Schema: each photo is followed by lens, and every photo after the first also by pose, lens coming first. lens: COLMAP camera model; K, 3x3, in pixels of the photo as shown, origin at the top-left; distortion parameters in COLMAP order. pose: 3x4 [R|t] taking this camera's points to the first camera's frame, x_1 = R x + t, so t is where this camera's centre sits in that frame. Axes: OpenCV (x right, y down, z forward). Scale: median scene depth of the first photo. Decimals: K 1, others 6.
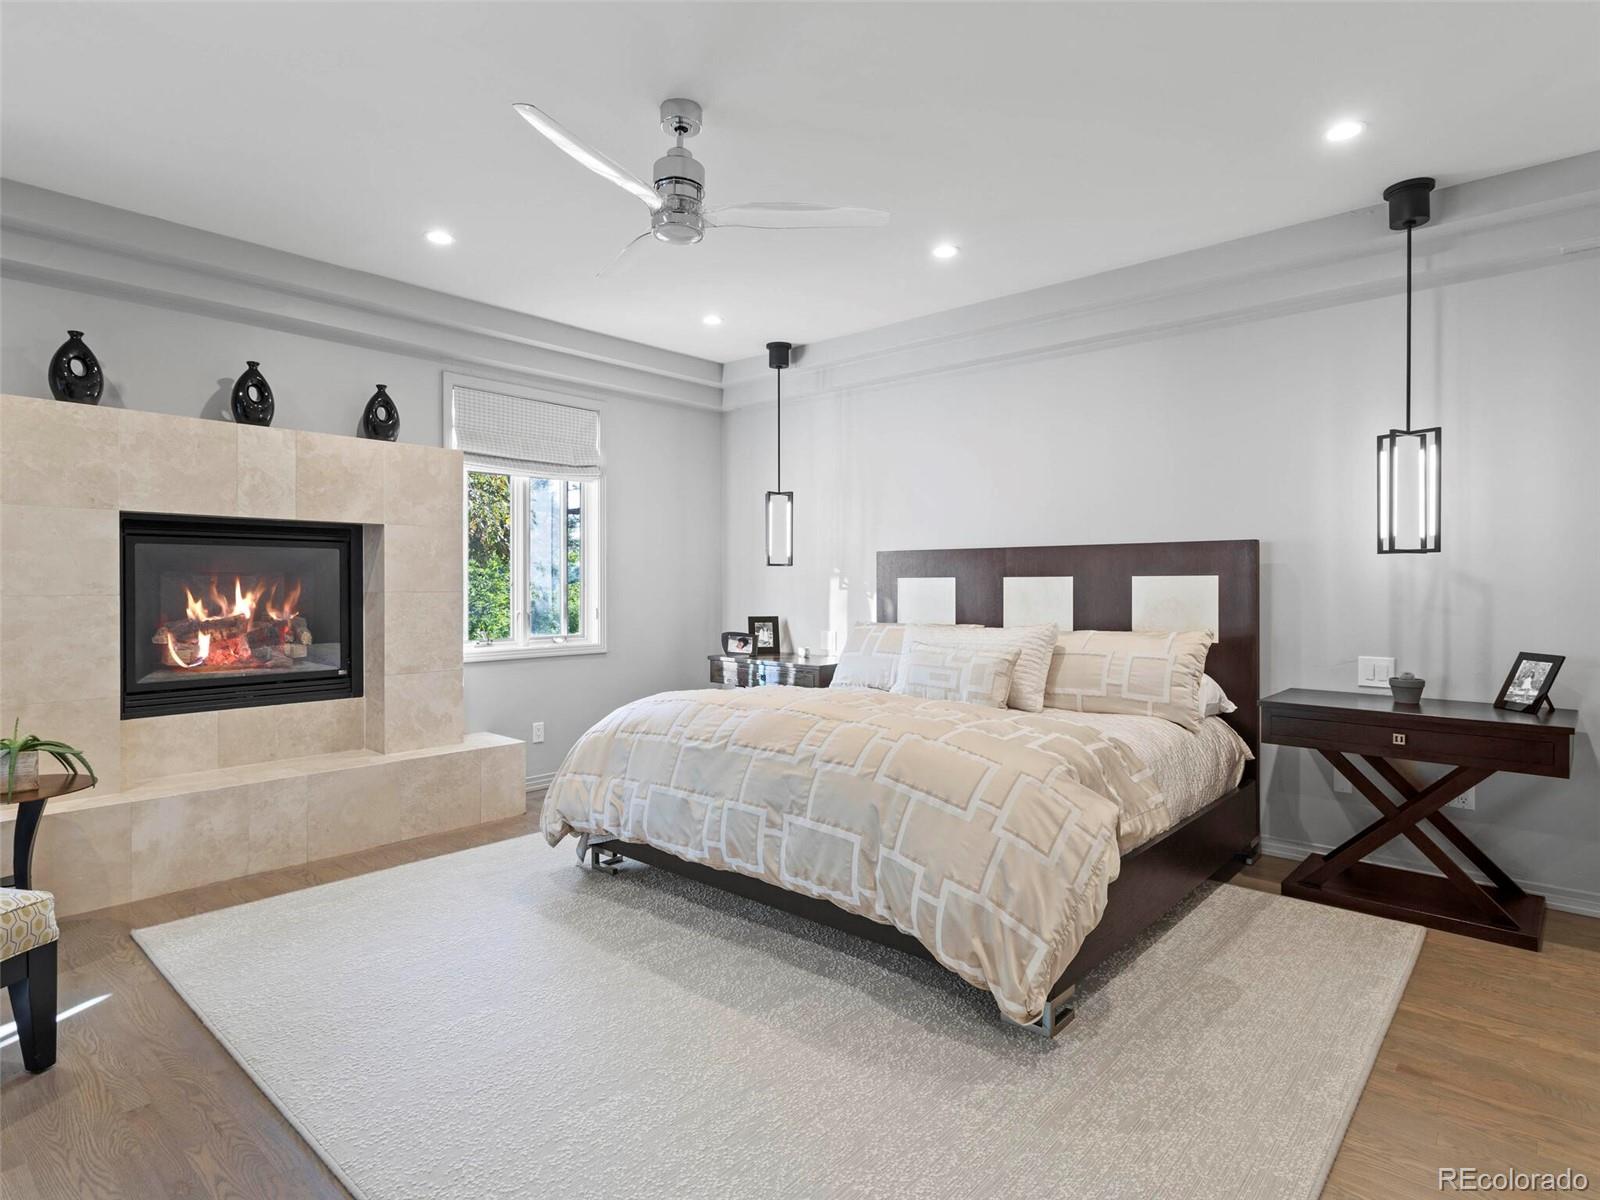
lens RADIAL K [[855.1, 0, 800.0], [0, 855.1, 600.0], [0, 0, 1]] dist [-0.002299, -0.000201]
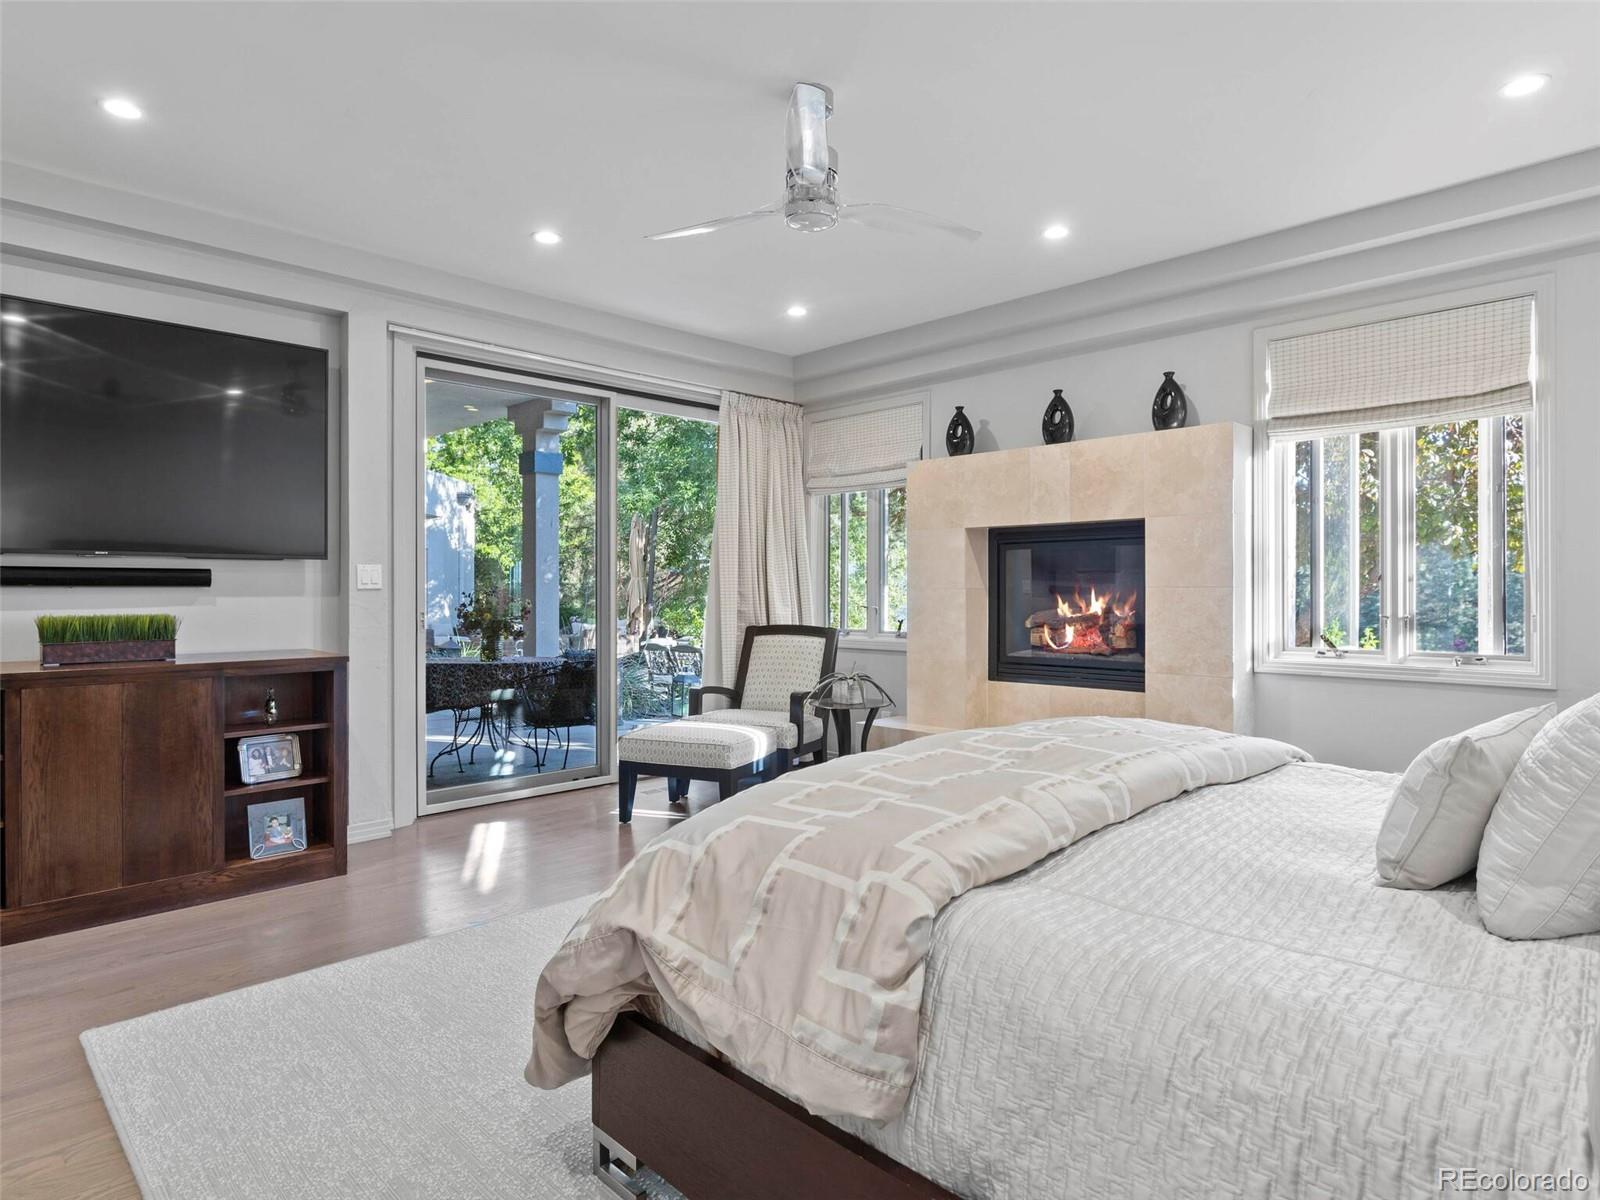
lens RADIAL K [[945.3, 0, 796.8], [0, 945.3, 583.2], [0, 0, 1]] dist [-0.001120, -0.000278]
pose [[-0.075711, -0.003854, -0.997122, 0.660426], [-0.012589, 0.999917, -0.002909, -0.005717], [0.997050, 0.012332, -0.075753, 0.725666]]
